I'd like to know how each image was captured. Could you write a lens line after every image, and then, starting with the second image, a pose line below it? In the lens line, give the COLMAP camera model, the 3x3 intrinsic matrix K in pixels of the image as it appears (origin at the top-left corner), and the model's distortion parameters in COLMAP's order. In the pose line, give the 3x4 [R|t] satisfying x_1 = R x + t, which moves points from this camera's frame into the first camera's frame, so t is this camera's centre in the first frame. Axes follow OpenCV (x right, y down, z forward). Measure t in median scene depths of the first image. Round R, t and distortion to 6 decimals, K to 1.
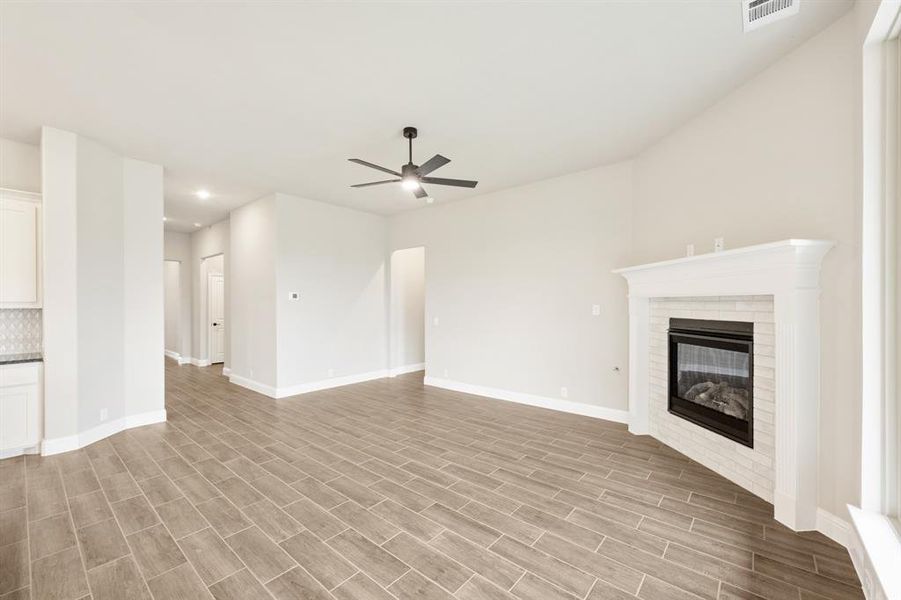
lens RADIAL K [[367.2, 0, 449.8], [0, 367.2, 304.4], [0, 0, 1]] dist [-0.004870, 0.000091]
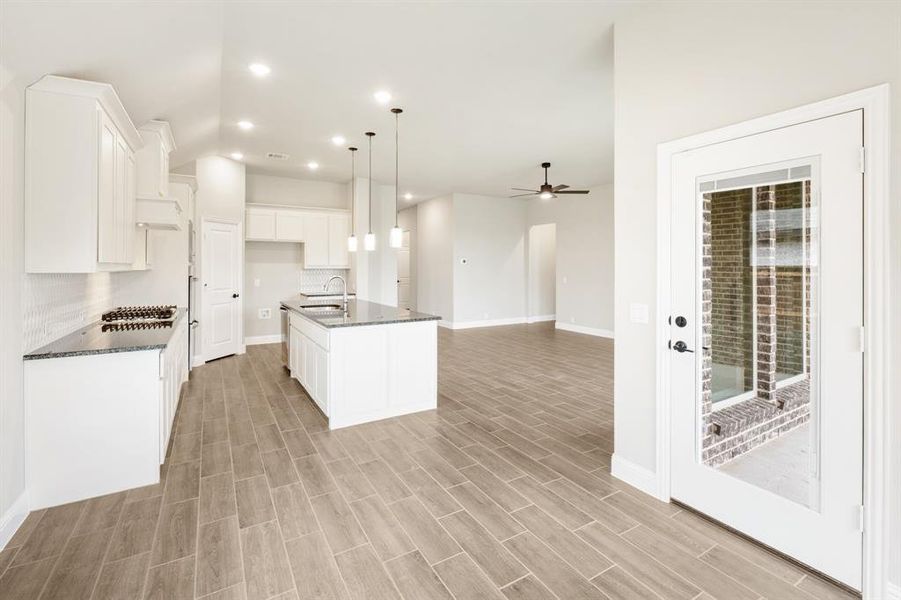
lens RADIAL K [[384.5, 0, 440.2], [0, 384.5, 266.9], [0, 0, 1]] dist [-0.024255, -0.000056]
pose [[0.933836, 0.001687, -0.357699, 0.067394], [-0.001587, 0.999999, 0.000572, -0.003280], [0.357699, 0.000033, 0.933837, -0.805192]]
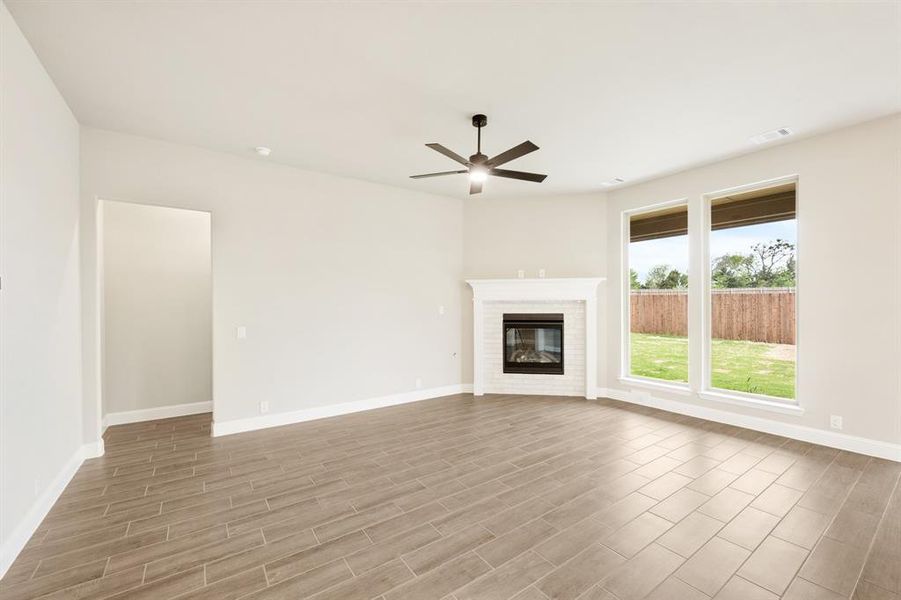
lens RADIAL K [[367.2, 0, 453.2], [0, 367.2, 300.3], [0, 0, 1]] dist [-0.004870, 0.000091]
pose [[0.254440, 0.009817, 0.967039, -0.965976], [0.006521, 0.999908, -0.011866, -0.003484], [-0.967067, 0.009325, 0.254353, 0.769798]]
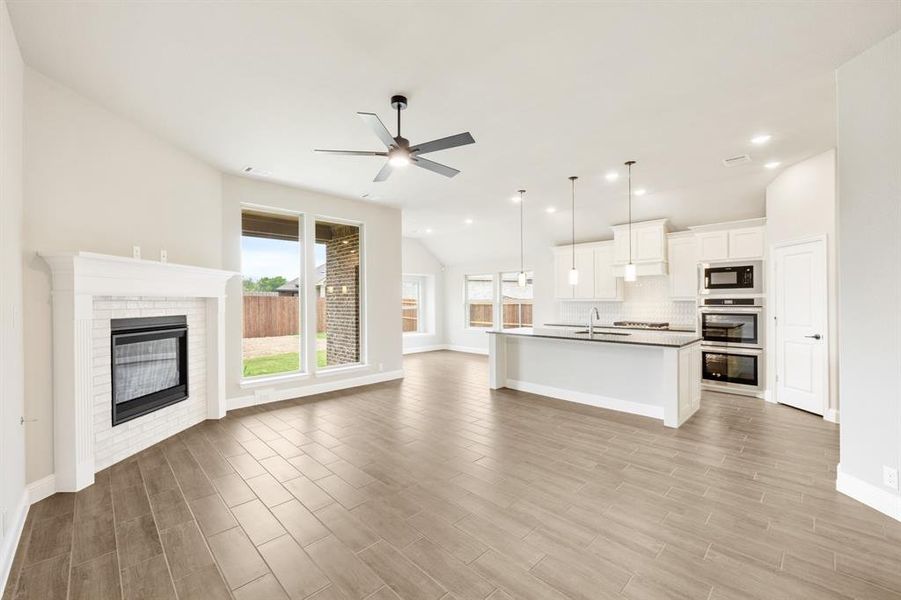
lens RADIAL K [[367.2, 0, 447.1], [0, 367.2, 303.3], [0, 0, 1]] dist [-0.004870, 0.000091]
pose [[-0.994948, 0.009878, 0.099905, -0.281694], [0.010754, 0.999908, 0.008232, -0.000240], [-0.099814, 0.009265, -0.994963, 1.717717]]
